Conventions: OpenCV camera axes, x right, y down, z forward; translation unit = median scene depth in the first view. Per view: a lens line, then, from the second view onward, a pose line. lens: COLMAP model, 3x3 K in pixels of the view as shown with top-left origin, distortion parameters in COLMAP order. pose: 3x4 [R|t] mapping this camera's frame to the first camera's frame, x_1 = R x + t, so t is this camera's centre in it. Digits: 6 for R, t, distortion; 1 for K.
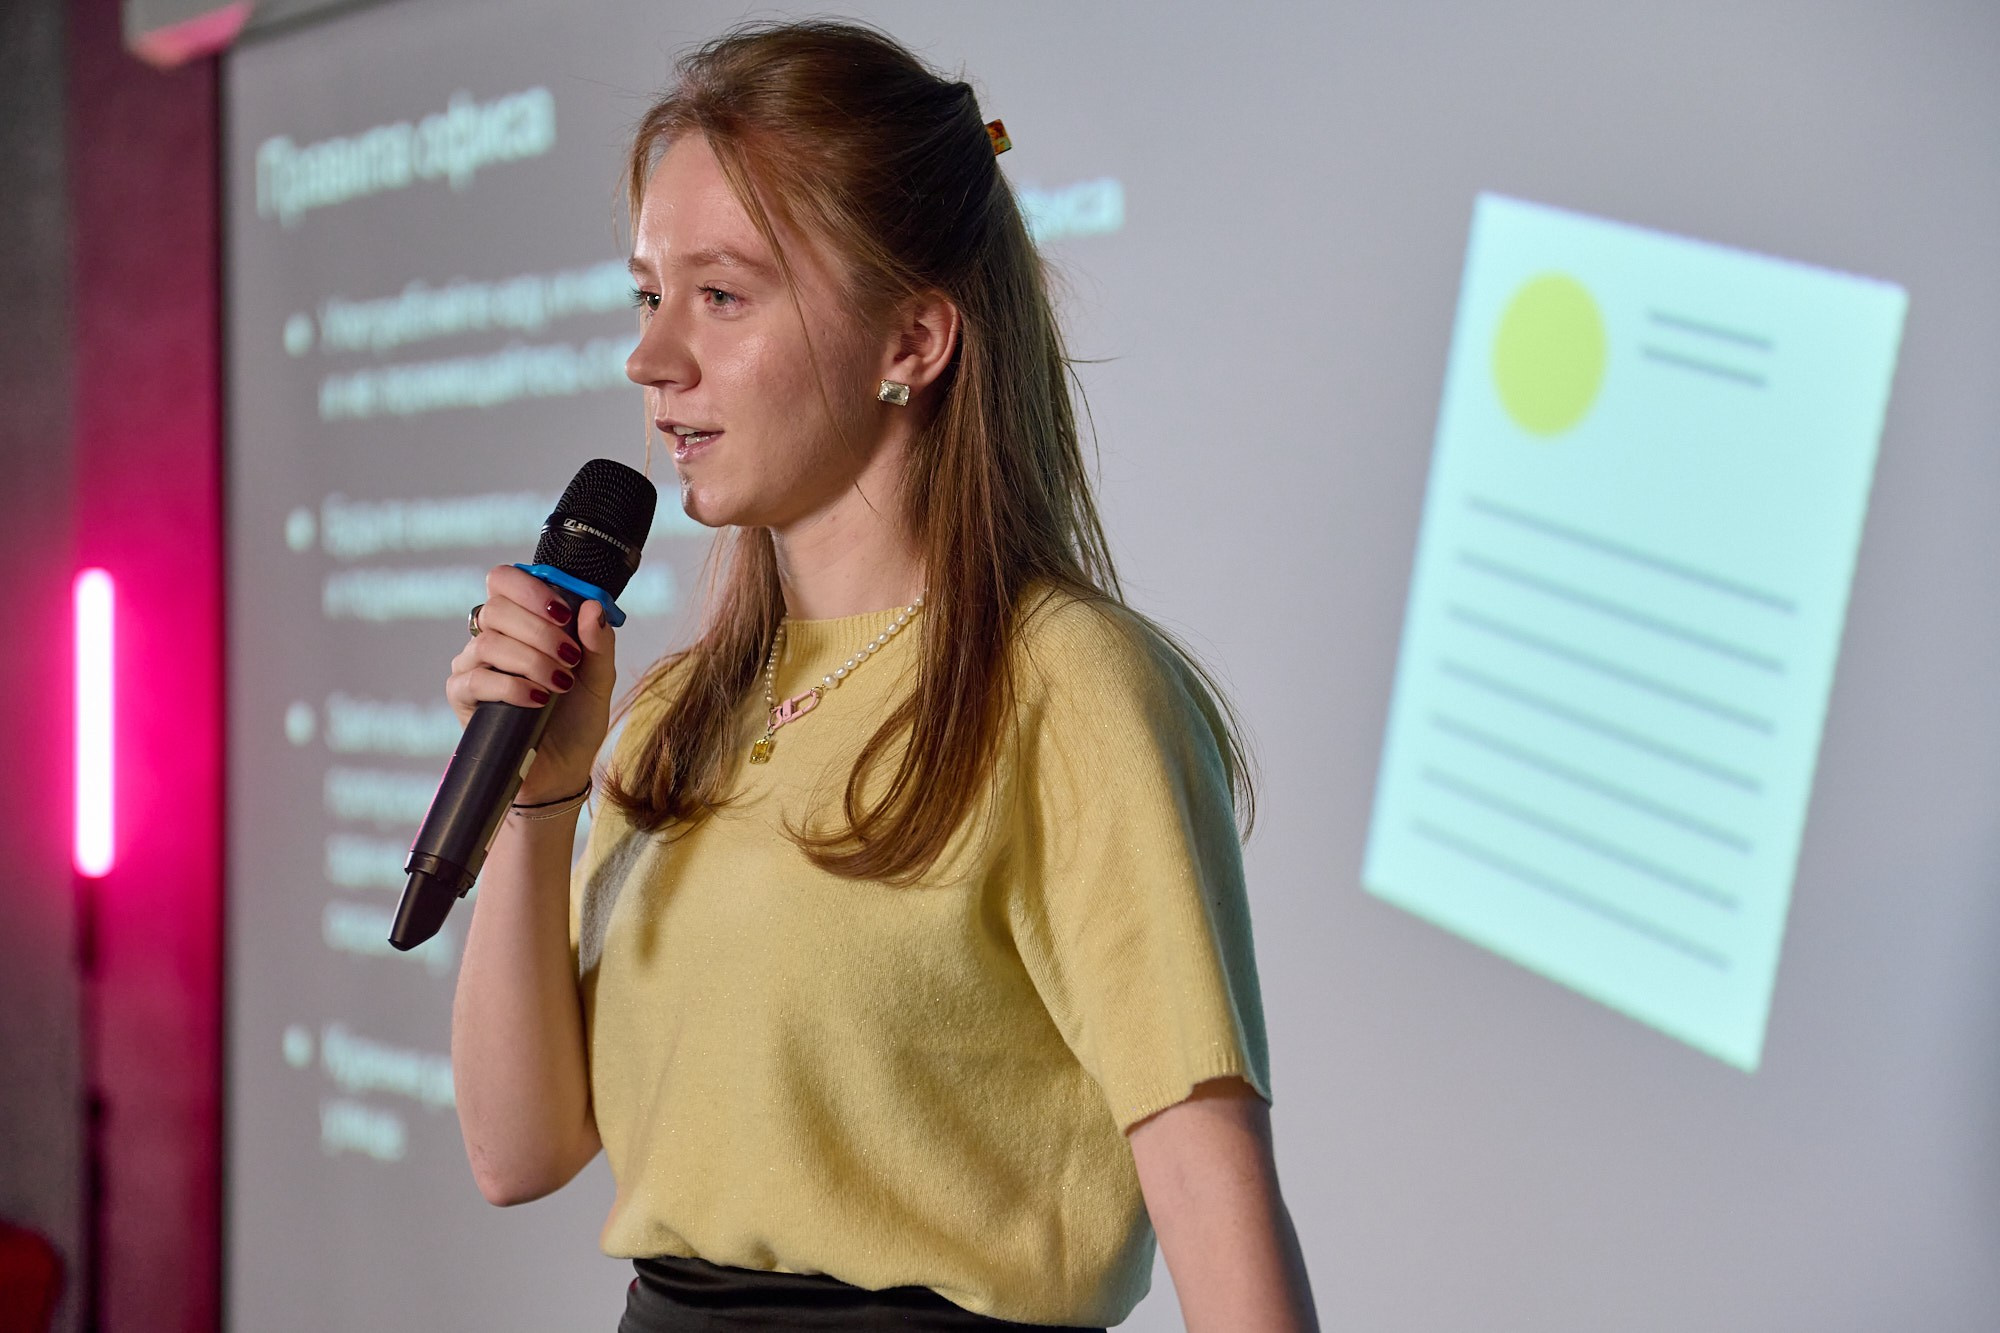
lens RADIAL K [[4031.4, 0, 1000.0], [0, 4031.4, 666.5], [0, 0, 1]] dist [-0.007740, -0.063812]
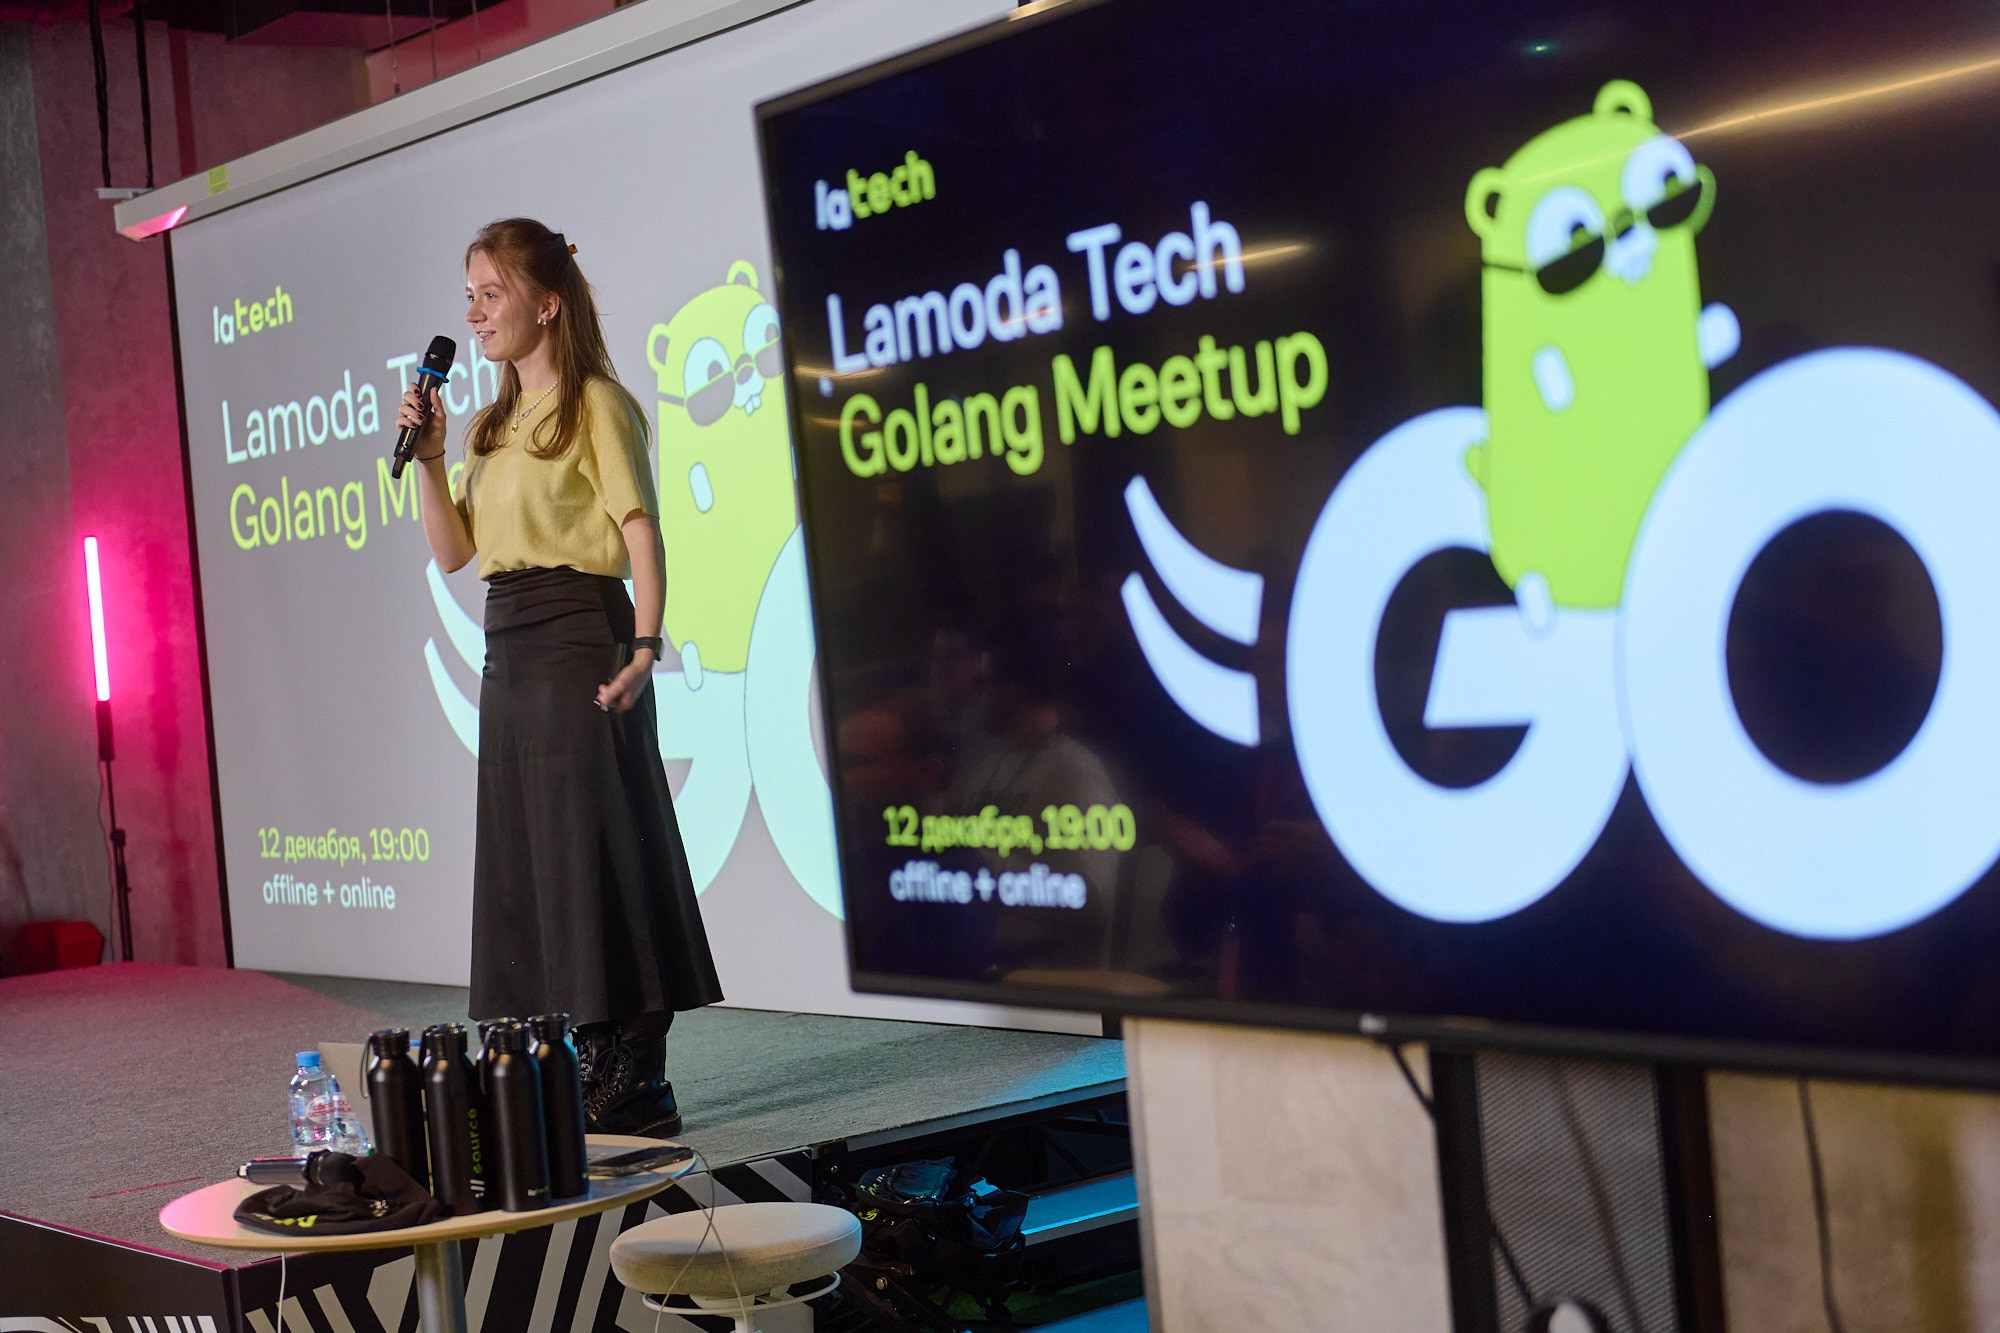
lens RADIAL K [[3129.2, 0, 1000.0], [0, 3129.2, 666.5], [0, 0, 1]] dist [-0.012383, -0.003324]
pose [[0.991534, -0.067025, 0.111211, 0.046173], [0.066906, 0.997748, 0.004804, 0.246447], [-0.111282, 0.002678, 0.993785, -1.759317]]
